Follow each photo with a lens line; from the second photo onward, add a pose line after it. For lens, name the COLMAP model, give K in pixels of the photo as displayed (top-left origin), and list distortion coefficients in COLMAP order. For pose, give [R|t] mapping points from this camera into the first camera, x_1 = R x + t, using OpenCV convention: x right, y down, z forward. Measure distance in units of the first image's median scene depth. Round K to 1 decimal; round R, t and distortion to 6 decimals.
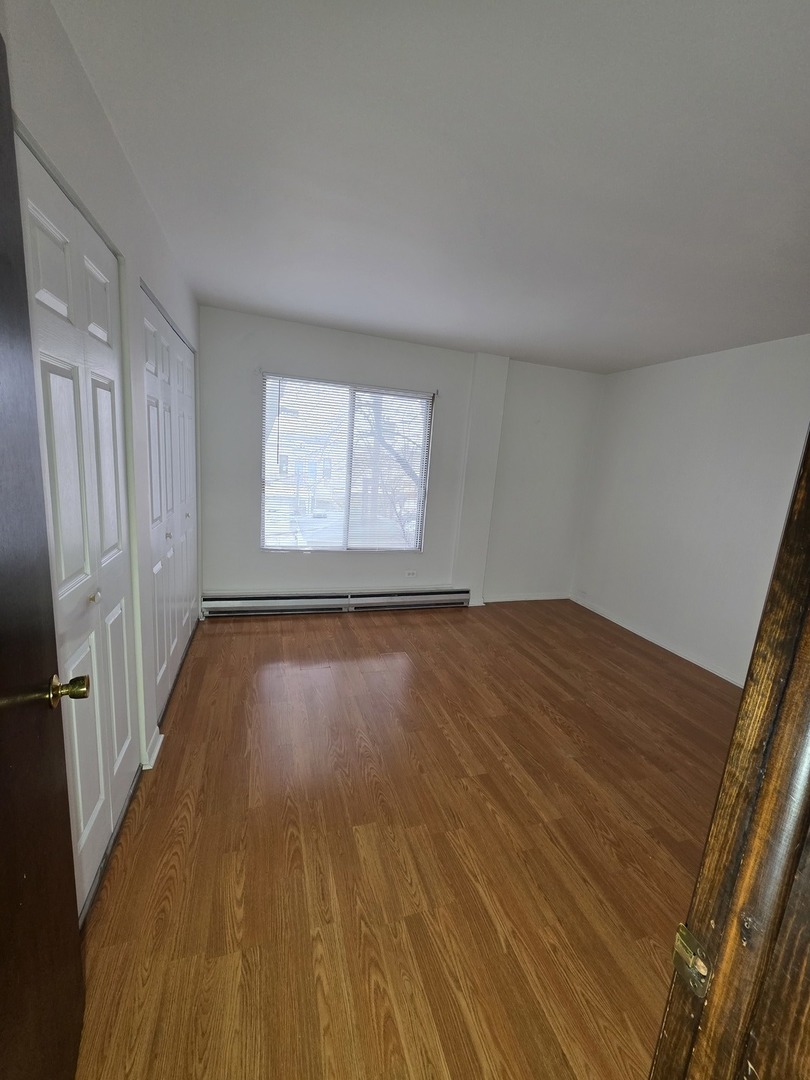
lens RADIAL K [[433.7, 0, 405.3], [0, 433.7, 536.2], [0, 0, 1]] dist [-0.000592, 0.000784]
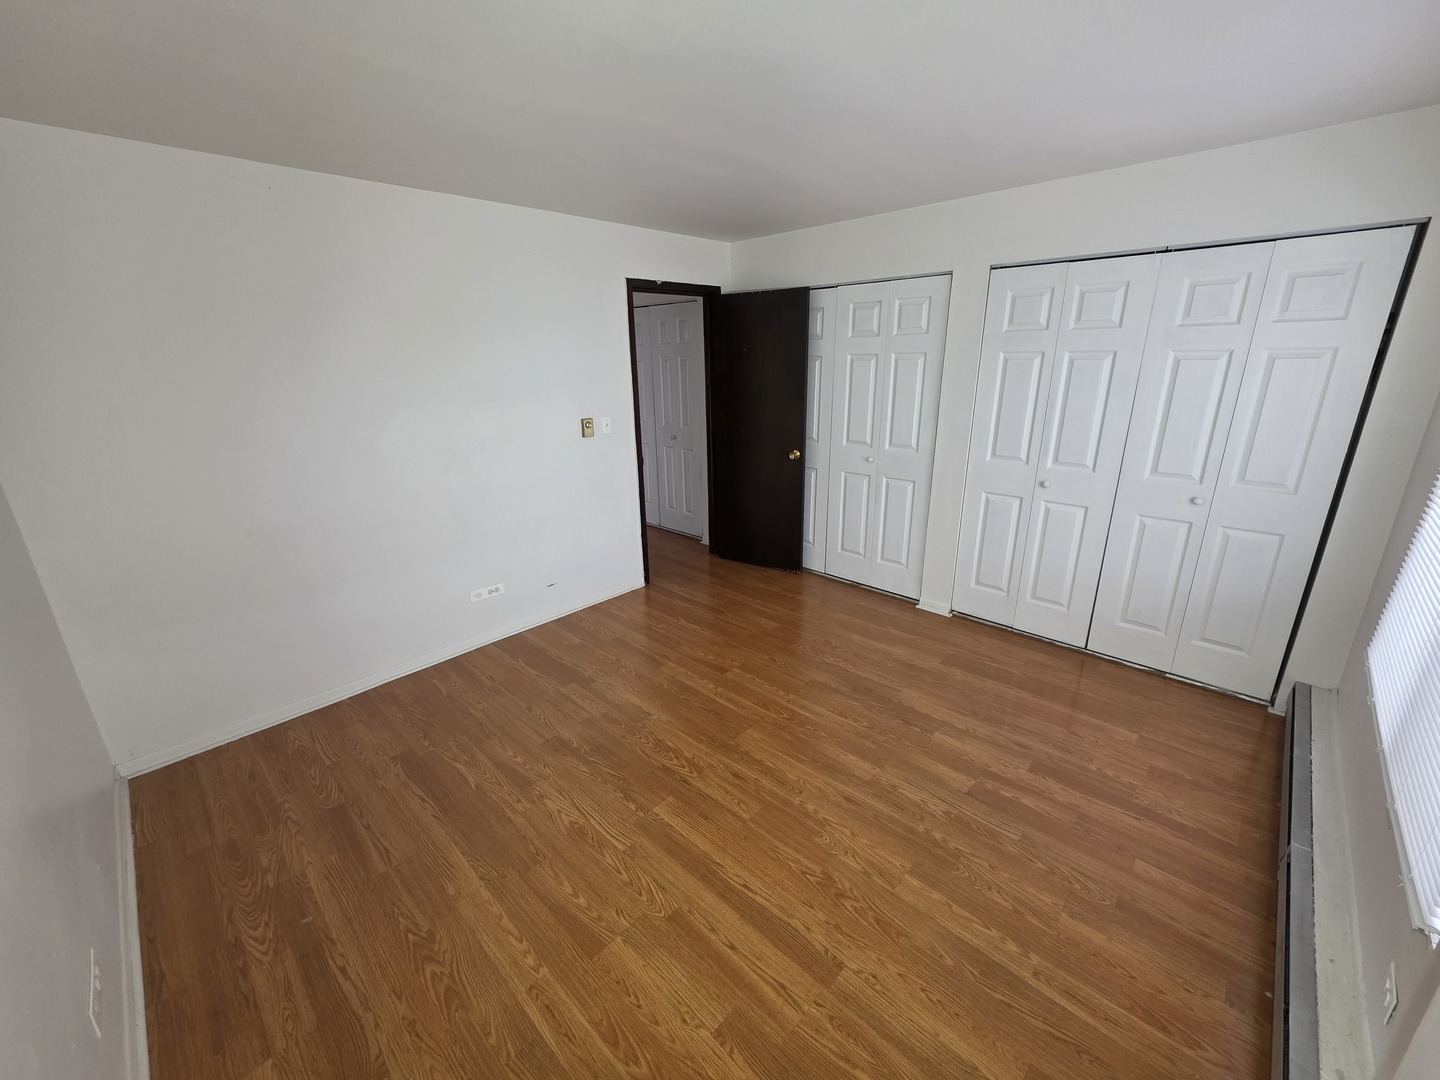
lens RADIAL K [[578.2, 0, 717.9], [0, 578.2, 531.3], [0, 0, 1]] dist [-0.000592, 0.000784]
pose [[-0.879232, 0.080239, -0.469589, 0.768359], [-0.137432, 0.901085, 0.411289, -0.351460], [0.456141, 0.426155, -0.781235, 1.760813]]
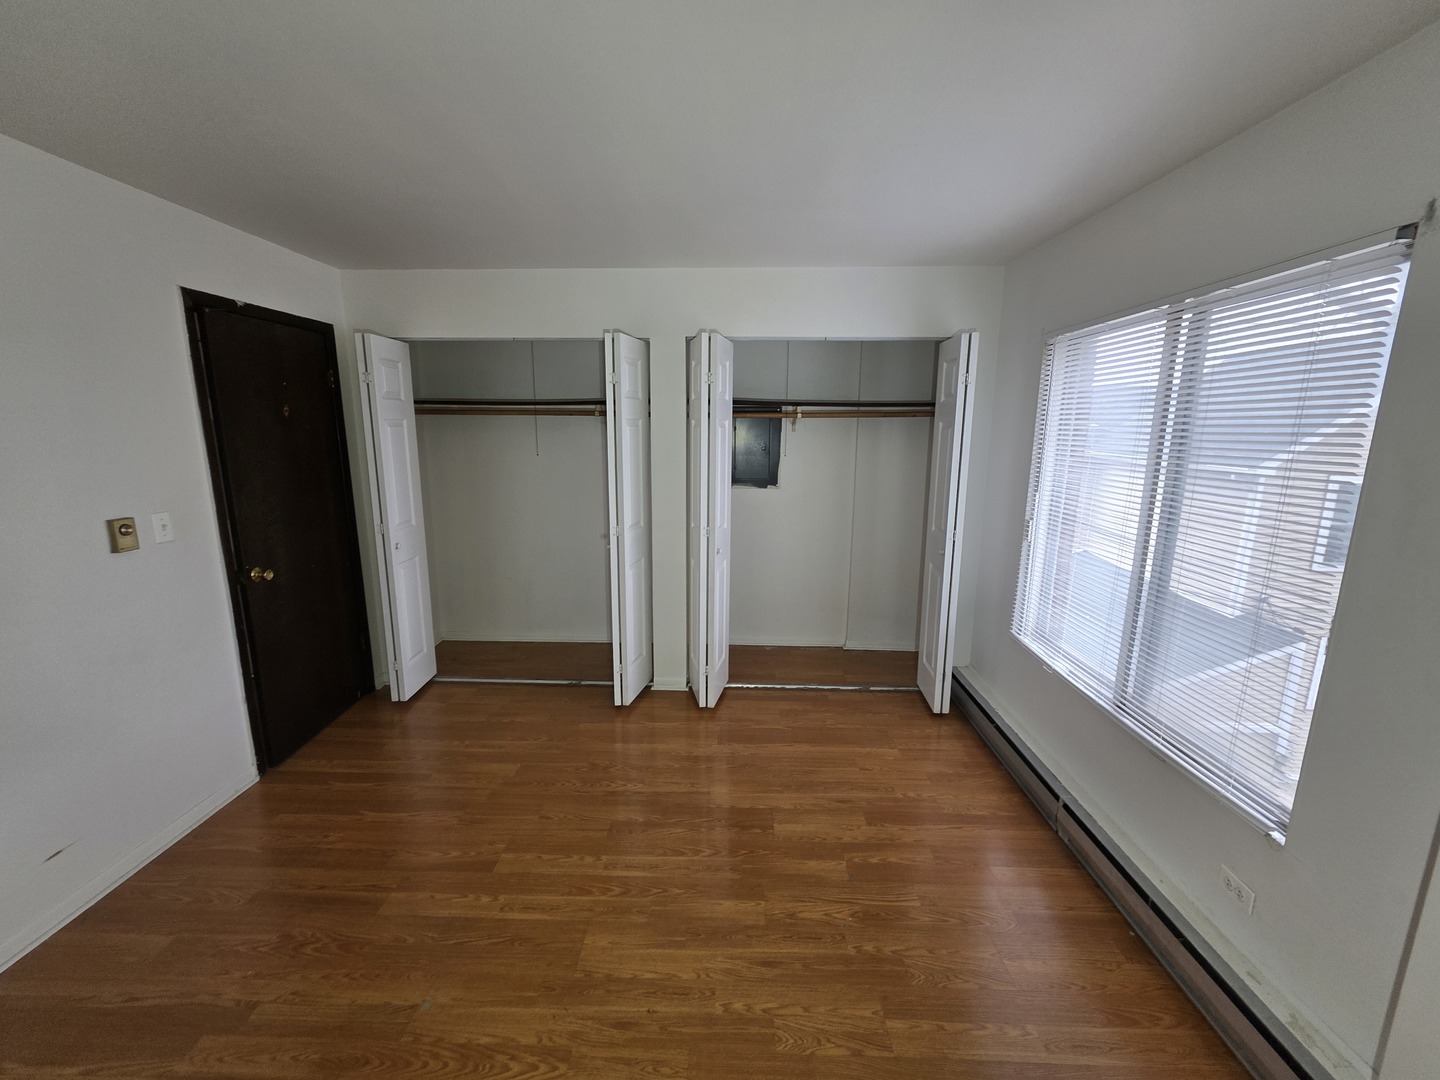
lens RADIAL K [[578.2, 0, 719.6], [0, 578.2, 533.2], [0, 0, 1]] dist [-0.000592, 0.000784]
pose [[-0.330602, 0.095352, -0.938941, 0.837003], [-0.205678, 0.963690, 0.170285, -0.245279], [0.921086, 0.249417, -0.298986, 1.337062]]
